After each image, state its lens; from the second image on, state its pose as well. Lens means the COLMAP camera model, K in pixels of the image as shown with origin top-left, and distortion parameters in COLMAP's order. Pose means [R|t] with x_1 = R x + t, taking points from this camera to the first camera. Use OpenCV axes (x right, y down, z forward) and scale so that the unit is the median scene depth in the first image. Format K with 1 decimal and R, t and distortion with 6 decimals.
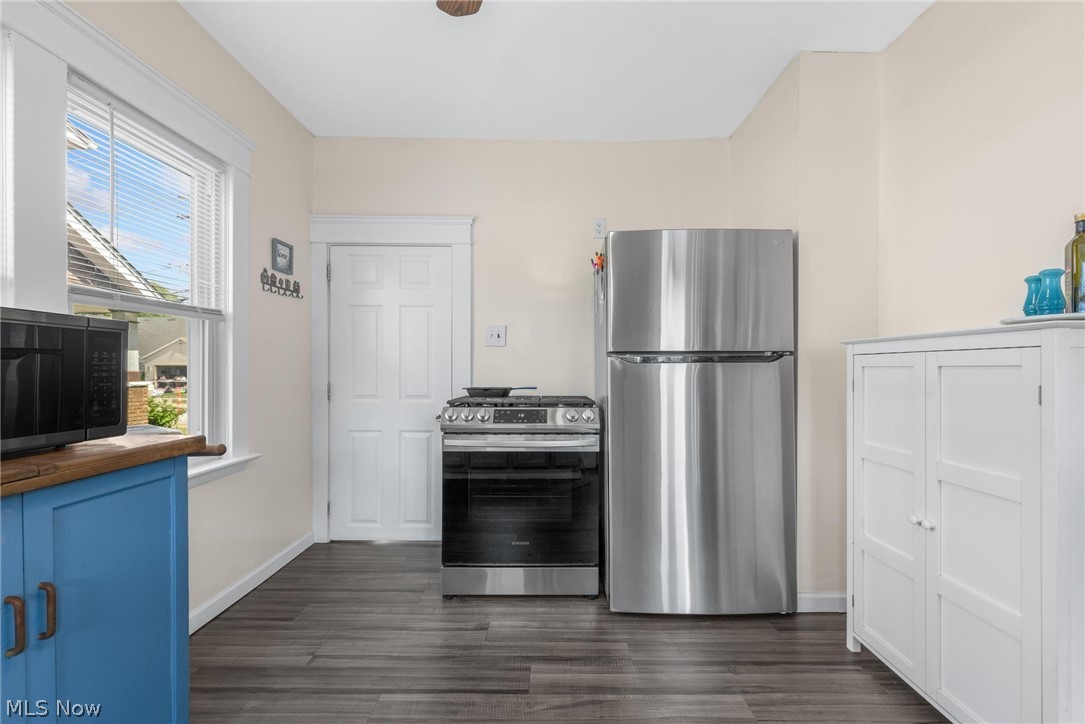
lens RADIAL K [[472.6, 0, 532.8], [0, 472.6, 362.1], [0, 0, 1]] dist [-0.003158, 0.000020]
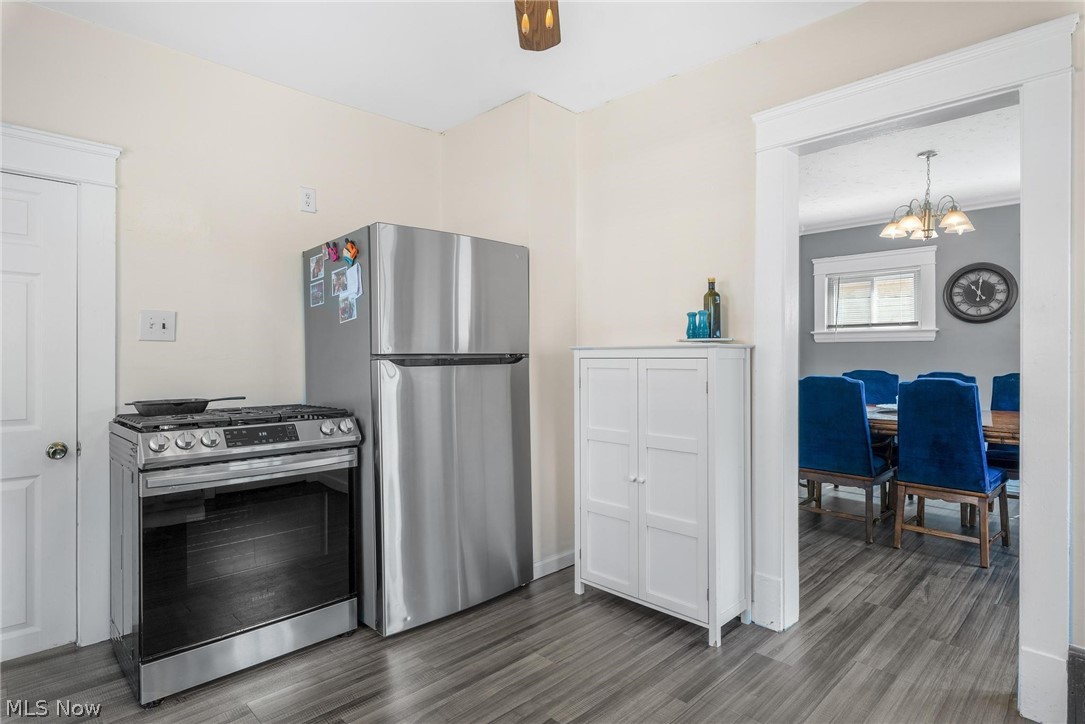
lens RADIAL K [[570.9, 0, 541.4], [0, 570.9, 365.1], [0, 0, 1]] dist [0.001900, -0.003207]
pose [[0.692755, -0.001038, 0.721172, -0.412449], [-0.002451, 0.999990, 0.003794, -0.006163], [-0.721168, -0.004396, 0.692746, 0.012190]]
